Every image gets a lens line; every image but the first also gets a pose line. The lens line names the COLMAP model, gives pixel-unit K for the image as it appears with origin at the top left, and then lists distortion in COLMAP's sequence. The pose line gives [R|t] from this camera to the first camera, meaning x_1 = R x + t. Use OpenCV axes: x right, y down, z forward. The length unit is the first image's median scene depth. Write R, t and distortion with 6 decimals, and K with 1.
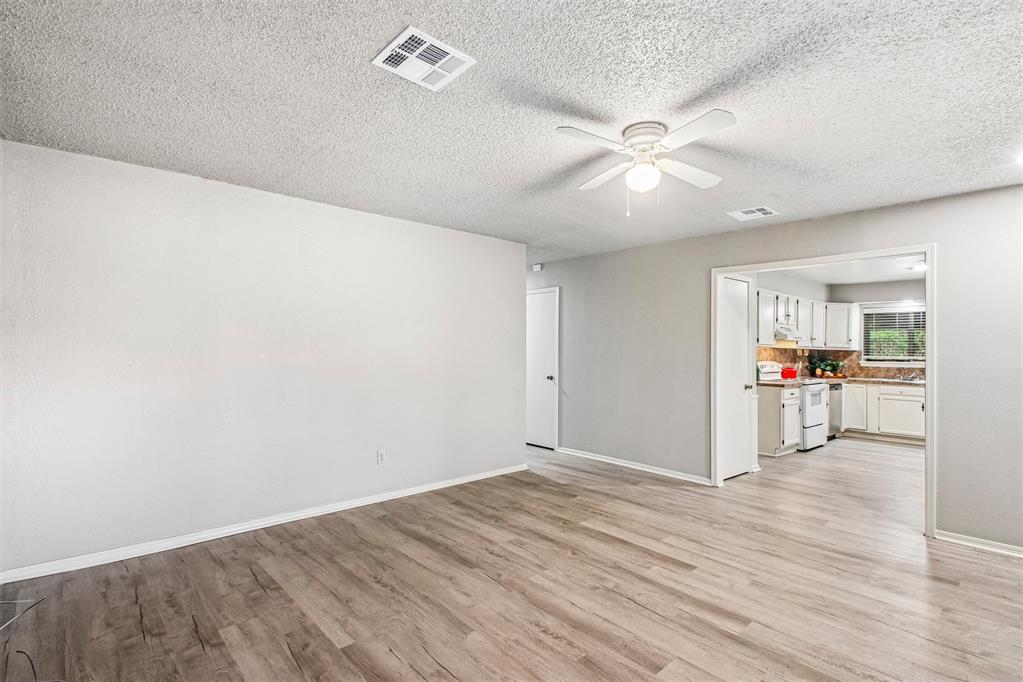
lens RADIAL K [[496.6, 0, 511.7], [0, 496.6, 341.8], [0, 0, 1]] dist [0.010974, -0.000282]
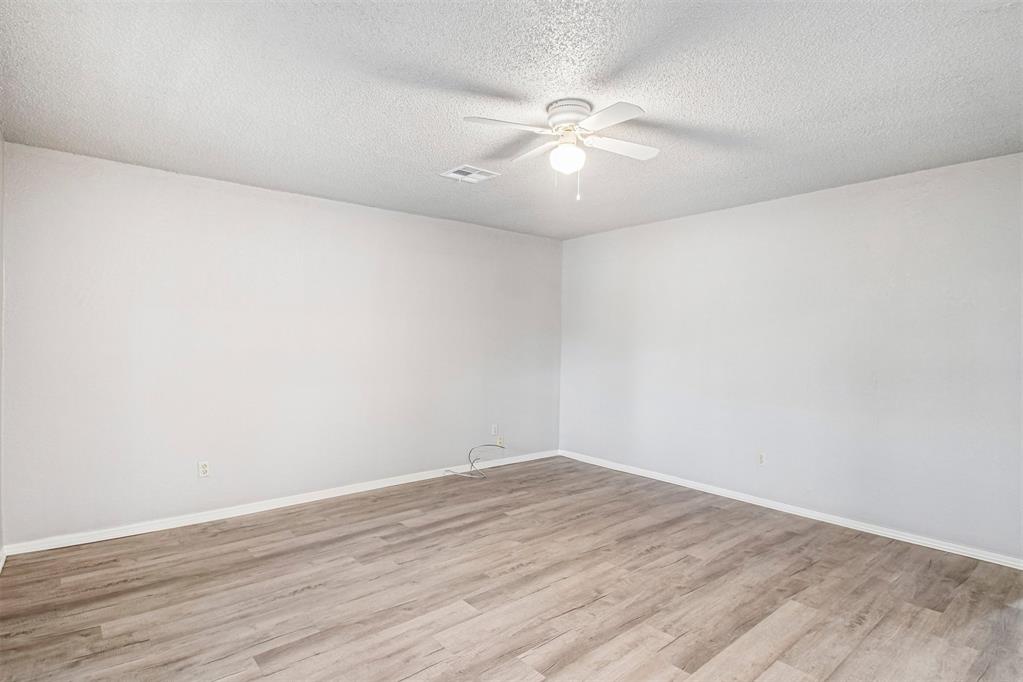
lens RADIAL K [[523.1, 0, 511.7], [0, 523.1, 341.3], [0, 0, 1]] dist [-0.007274, -0.002190]
pose [[-0.034291, -0.001819, -0.999410, 0.966537], [-0.001627, 0.999997, -0.001764, 0.007510], [0.999411, 0.001566, -0.034293, 0.701656]]
